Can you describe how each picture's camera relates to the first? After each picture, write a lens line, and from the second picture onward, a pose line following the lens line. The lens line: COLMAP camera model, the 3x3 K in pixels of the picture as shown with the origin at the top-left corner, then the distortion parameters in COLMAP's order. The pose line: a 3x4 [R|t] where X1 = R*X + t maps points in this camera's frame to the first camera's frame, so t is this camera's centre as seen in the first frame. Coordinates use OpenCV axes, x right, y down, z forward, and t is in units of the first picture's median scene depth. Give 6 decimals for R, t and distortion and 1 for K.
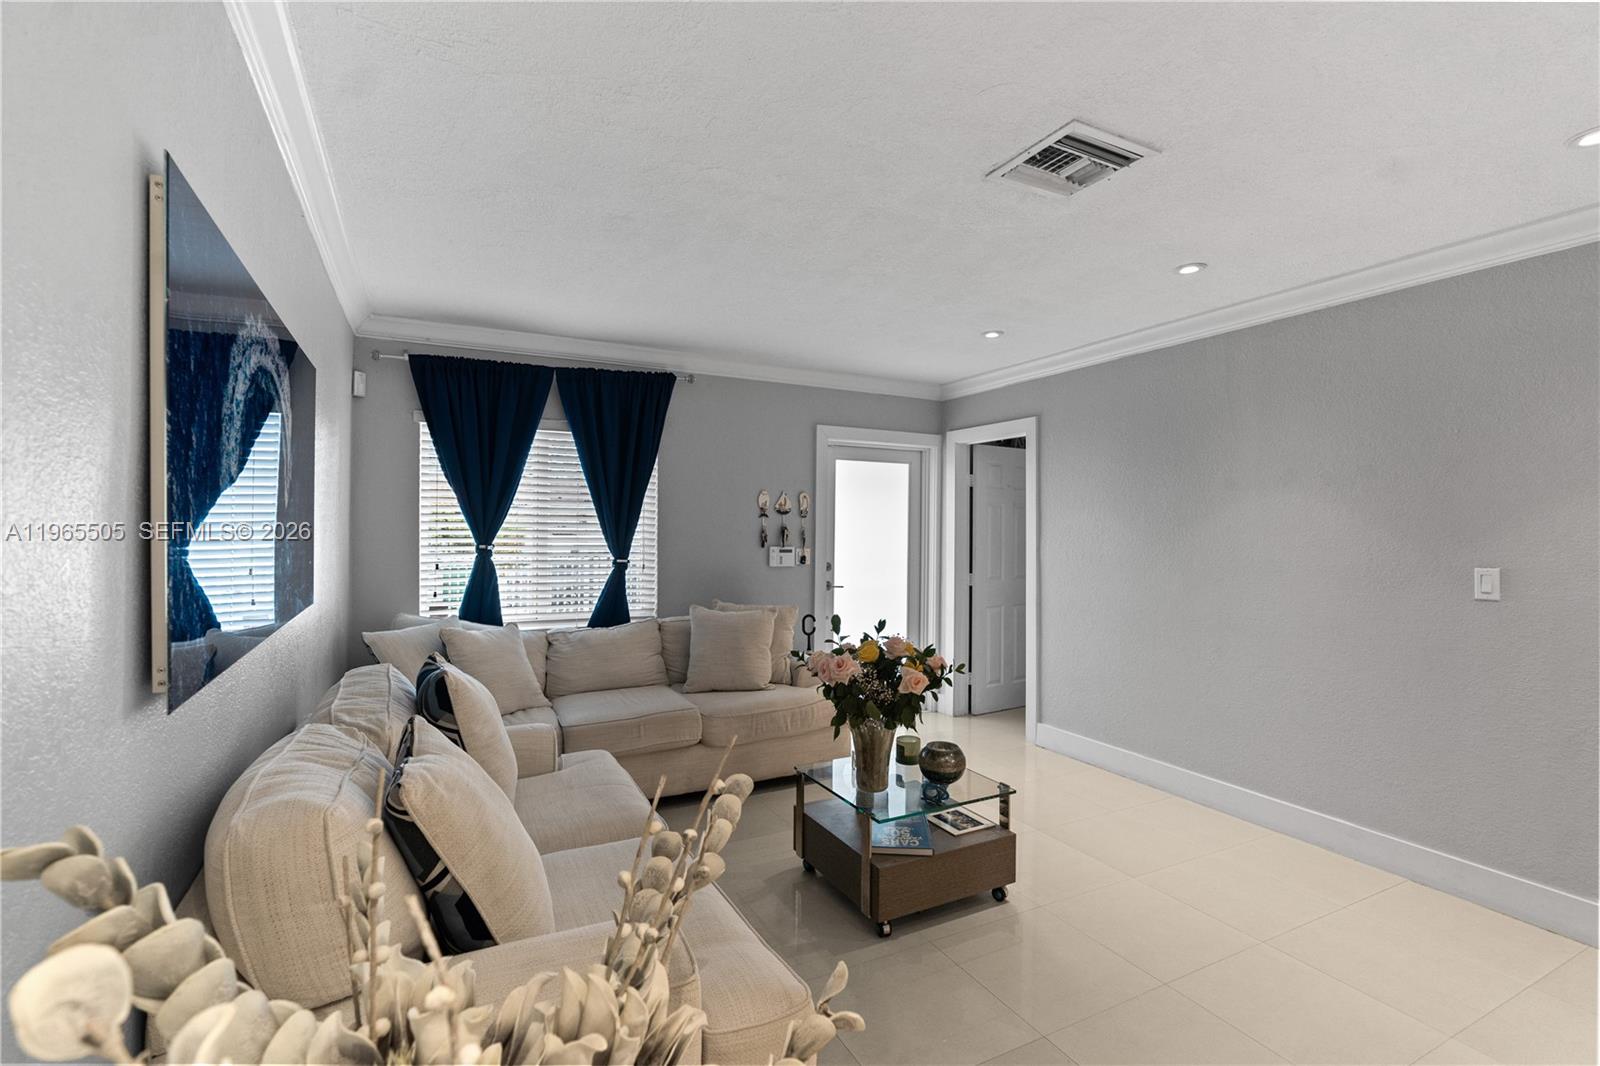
lens RADIAL K [[726.5, 0, 803.9], [0, 726.5, 532.6], [0, 0, 1]] dist [0.001425, 0.002277]
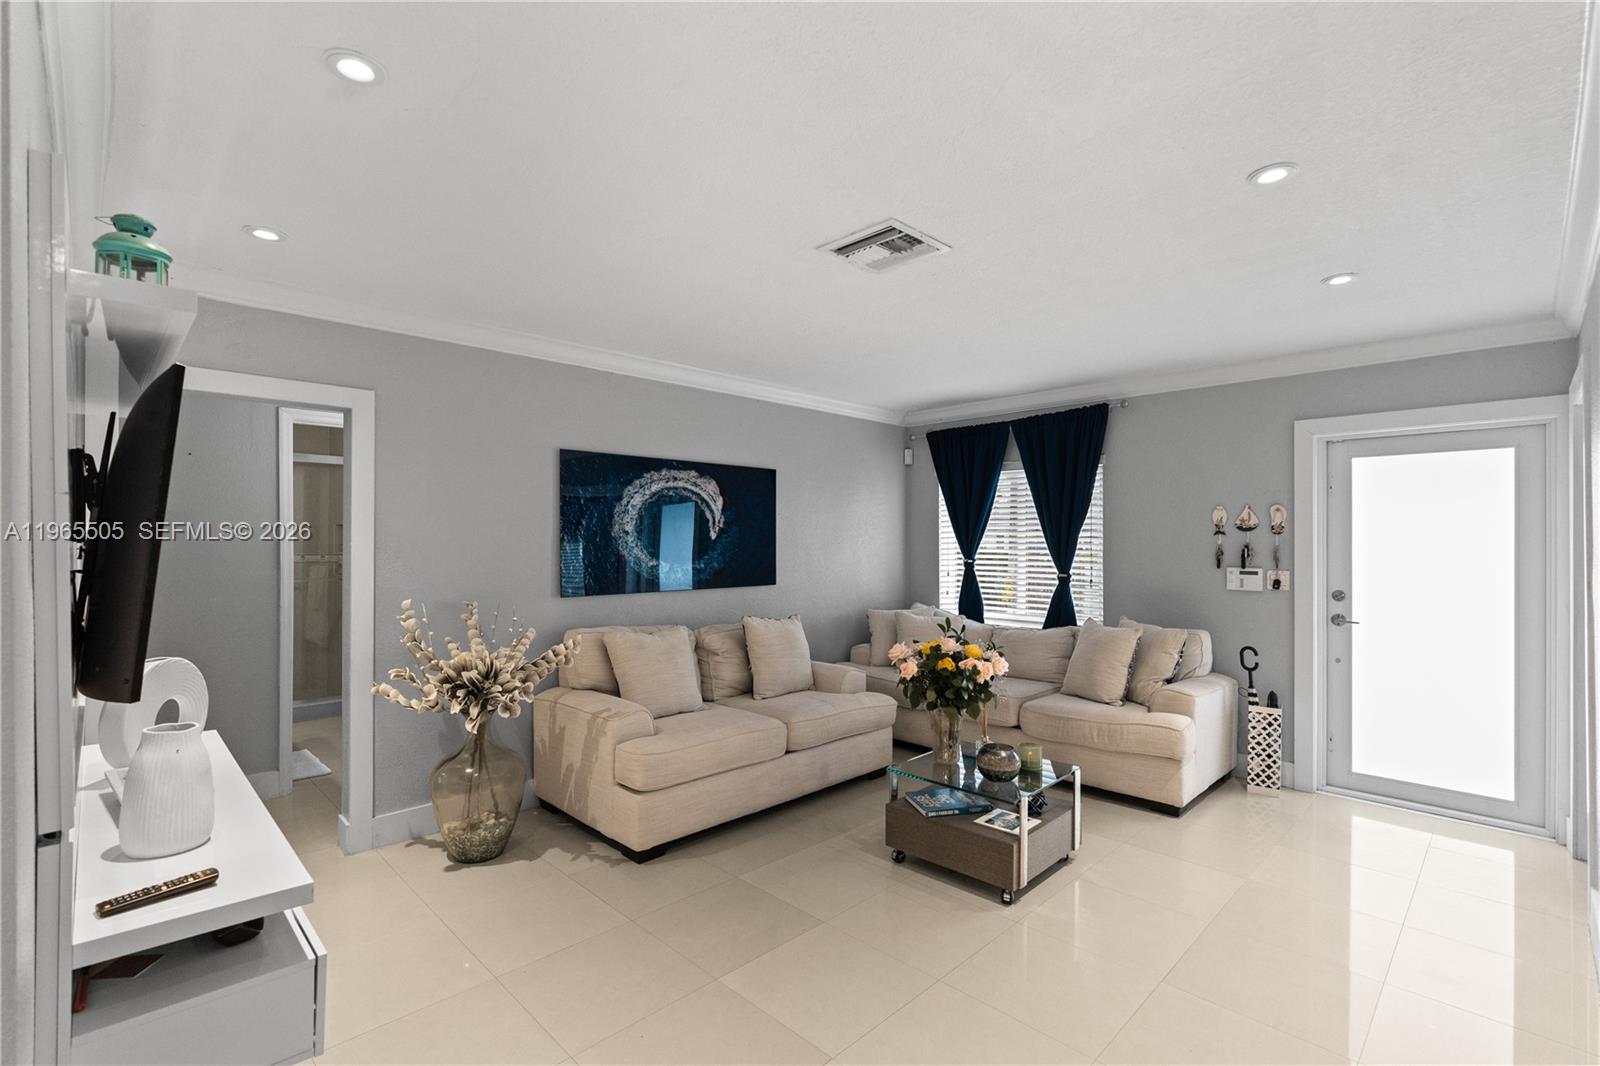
lens RADIAL K [[726.5, 0, 798.9], [0, 726.5, 542.2], [0, 0, 1]] dist [0.001425, 0.002277]
pose [[0.304478, -0.009087, -0.952476, 0.711183], [-0.008551, 0.999888, -0.012273, 0.004094], [0.952481, 0.011882, 0.304366, 0.240894]]
